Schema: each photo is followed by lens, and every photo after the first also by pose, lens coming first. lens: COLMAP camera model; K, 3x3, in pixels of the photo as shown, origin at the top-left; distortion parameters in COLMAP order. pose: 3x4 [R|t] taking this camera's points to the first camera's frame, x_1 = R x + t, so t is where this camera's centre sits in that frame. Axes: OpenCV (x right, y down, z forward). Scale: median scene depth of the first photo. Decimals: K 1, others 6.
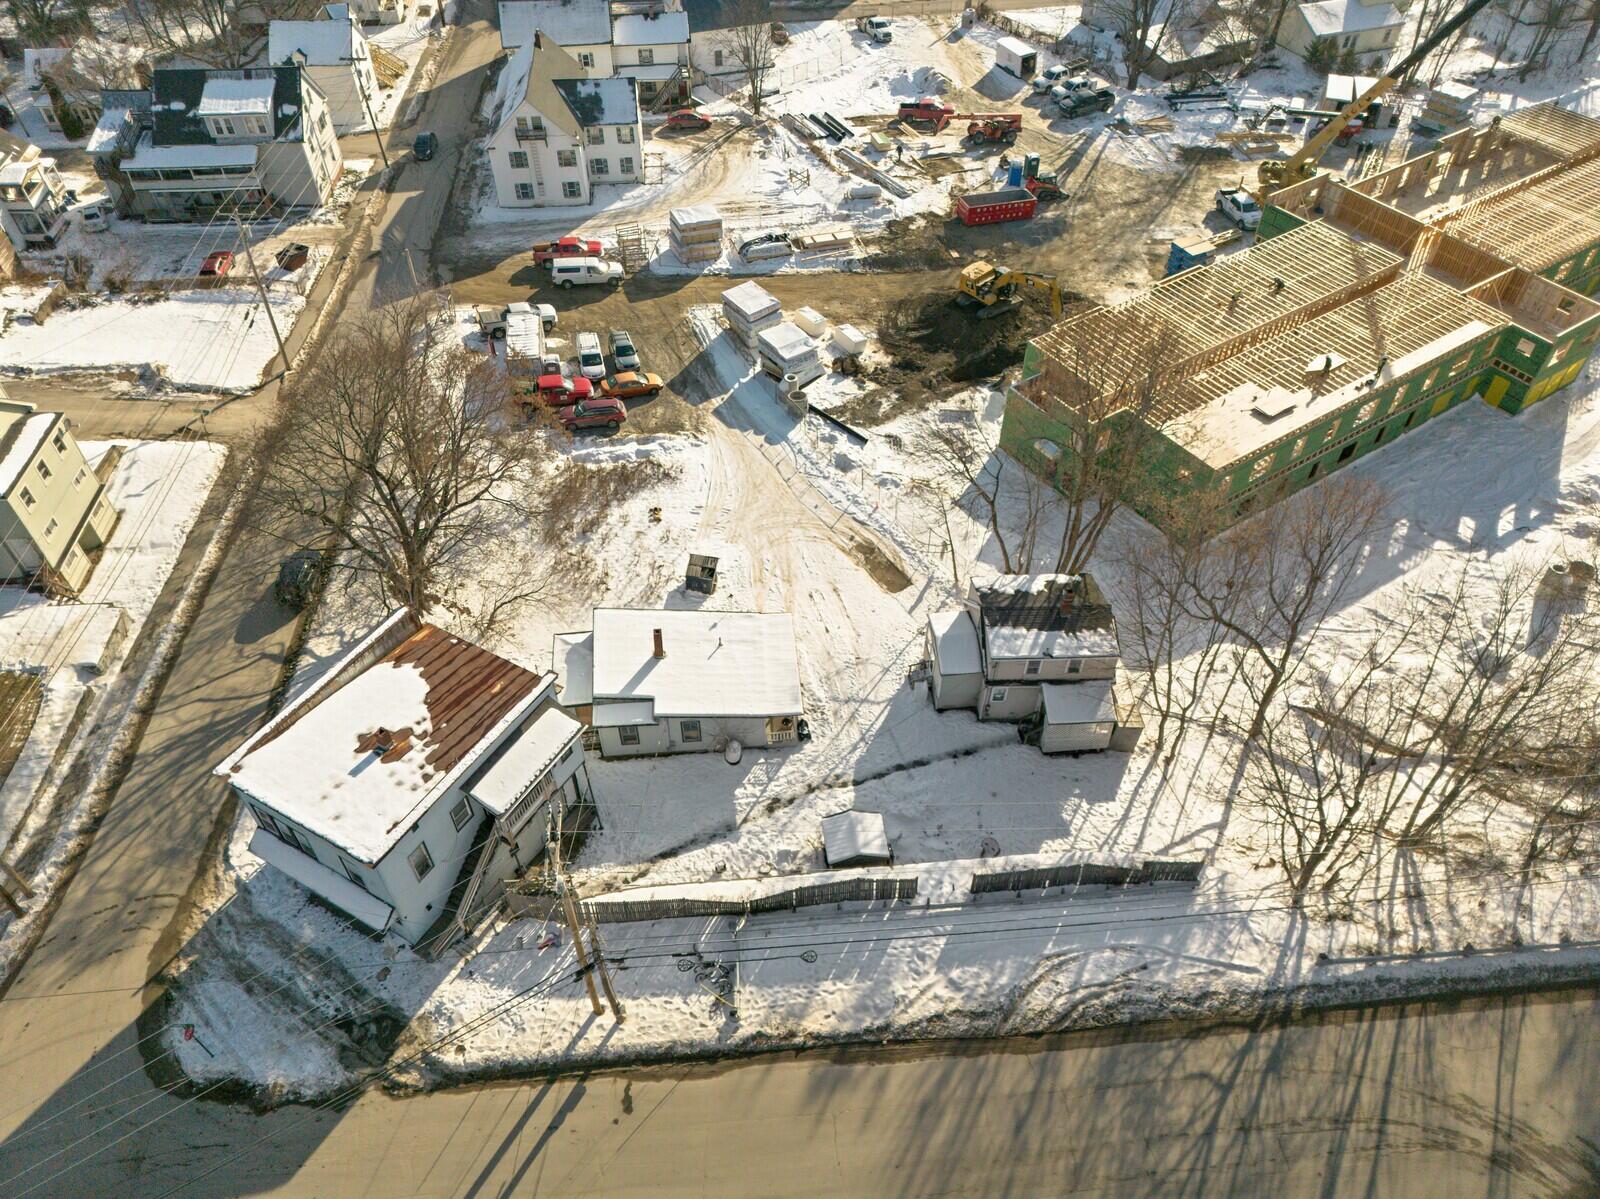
lens RADIAL K [[1103.8, 0, 800.0], [0, 1103.8, 599.5], [0, 0, 1]] dist [0.078160, -0.059505]
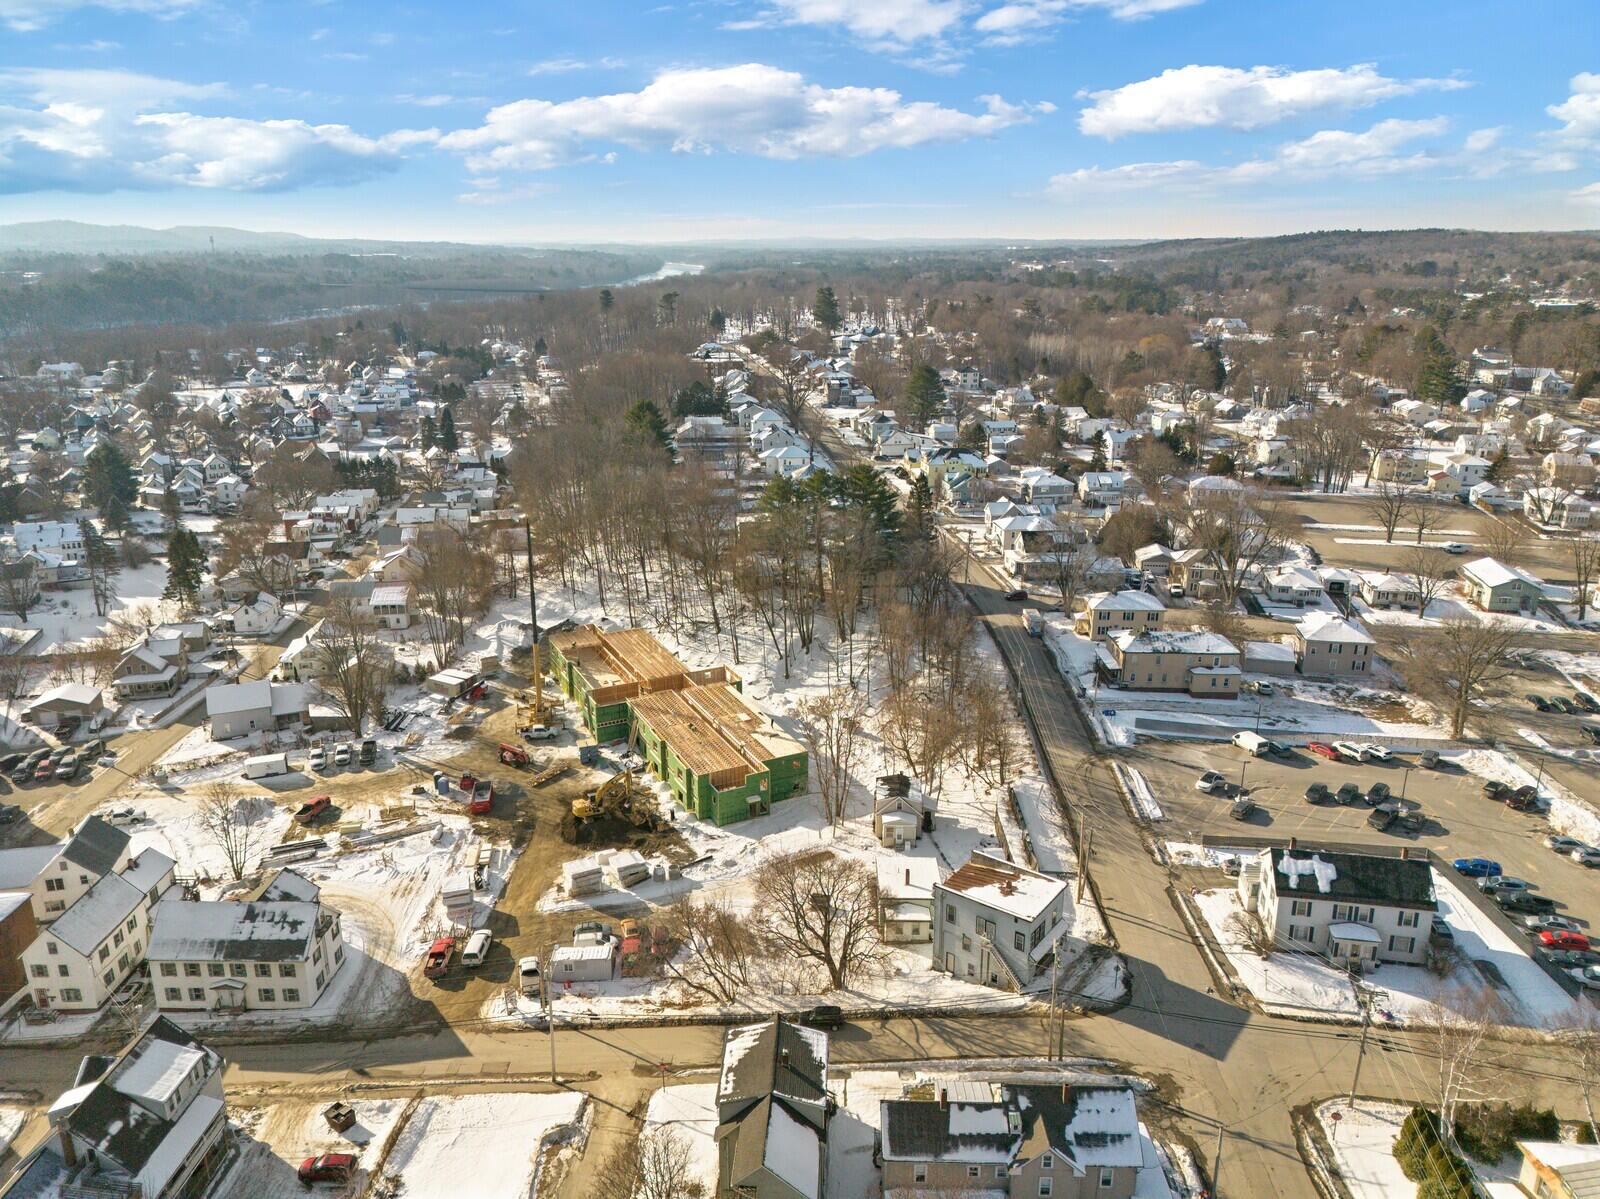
lens RADIAL K [[1103.8, 0, 800.0], [0, 1103.8, 599.5], [0, 0, 1]] dist [0.078160, -0.059505]
pose [[0.118954, -0.297868, 0.947167, -1.203586], [0.716760, 0.685900, 0.125686, -0.444423], [-0.687099, 0.663940, 0.295091, 0.081892]]
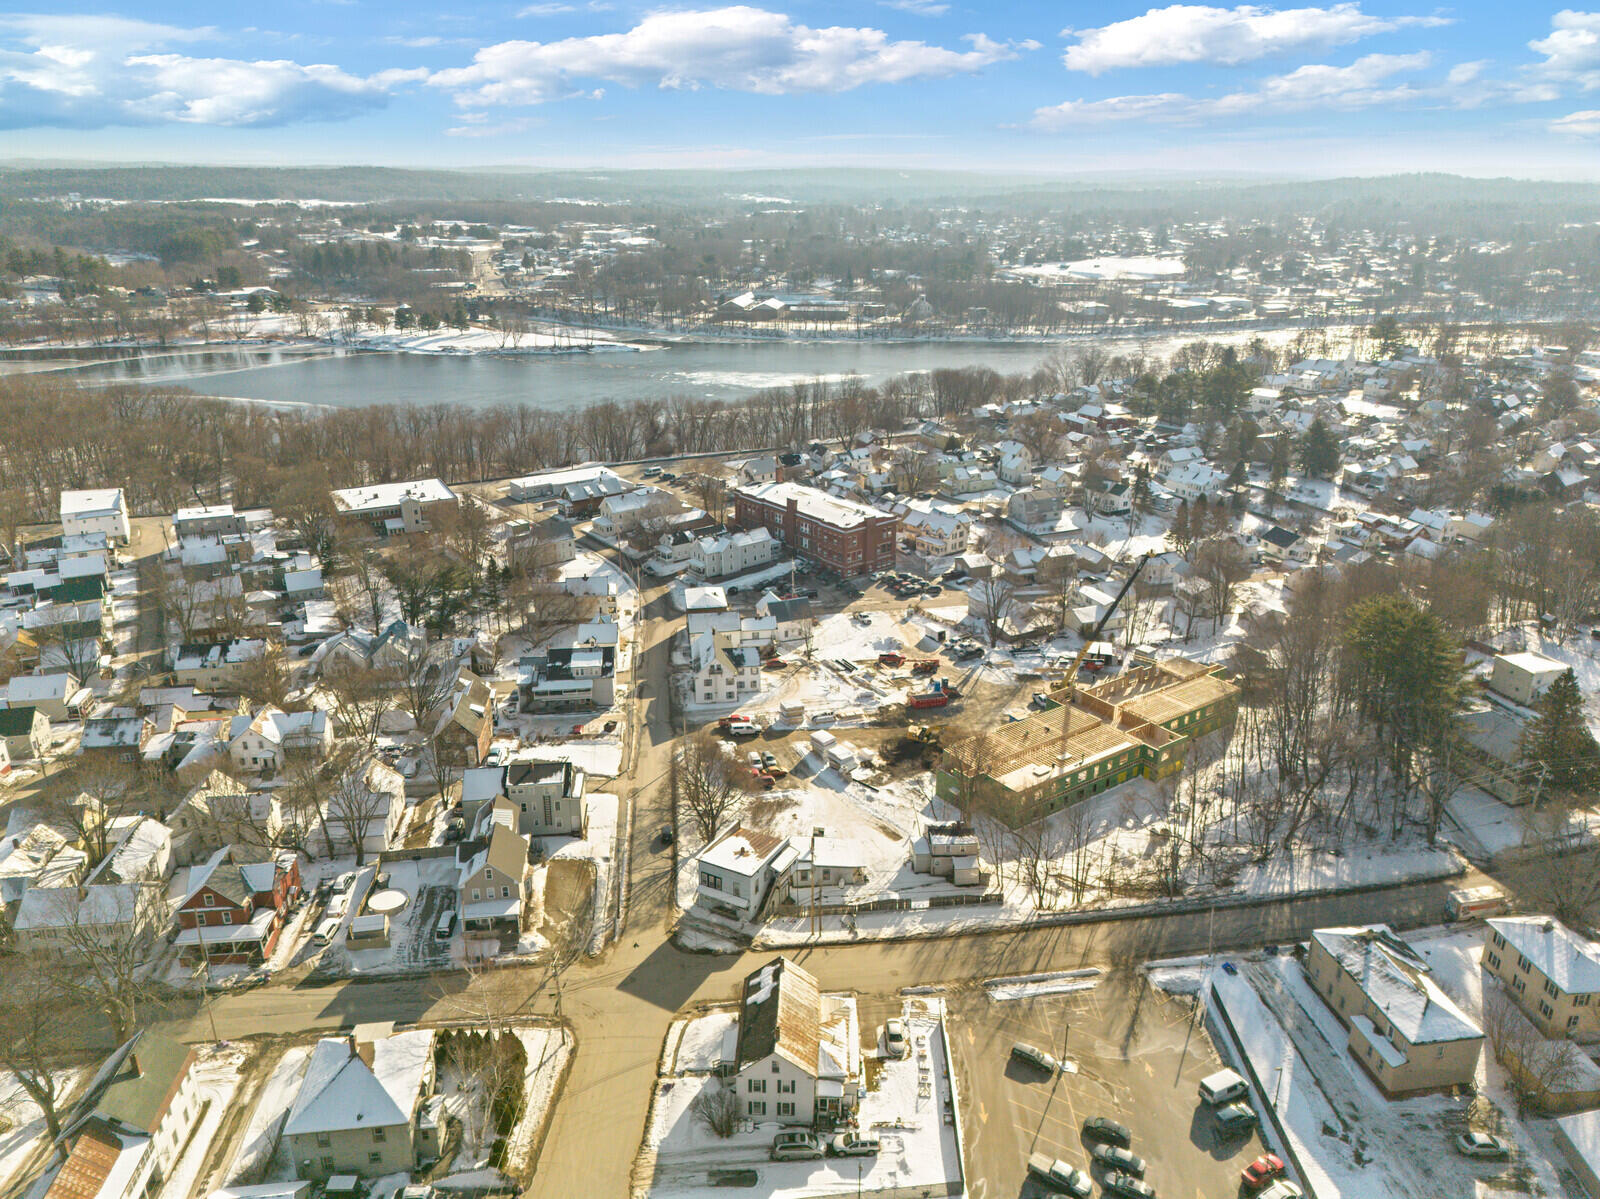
lens RADIAL K [[1103.8, 0, 800.0], [0, 1103.8, 599.5], [0, 0, 1]] dist [0.078160, -0.059505]
pose [[0.999479, -0.008604, 0.031096, -0.141316], [0.021214, 0.901406, -0.432454, 0.402239], [-0.024310, 0.432889, 0.901119, -1.030281]]
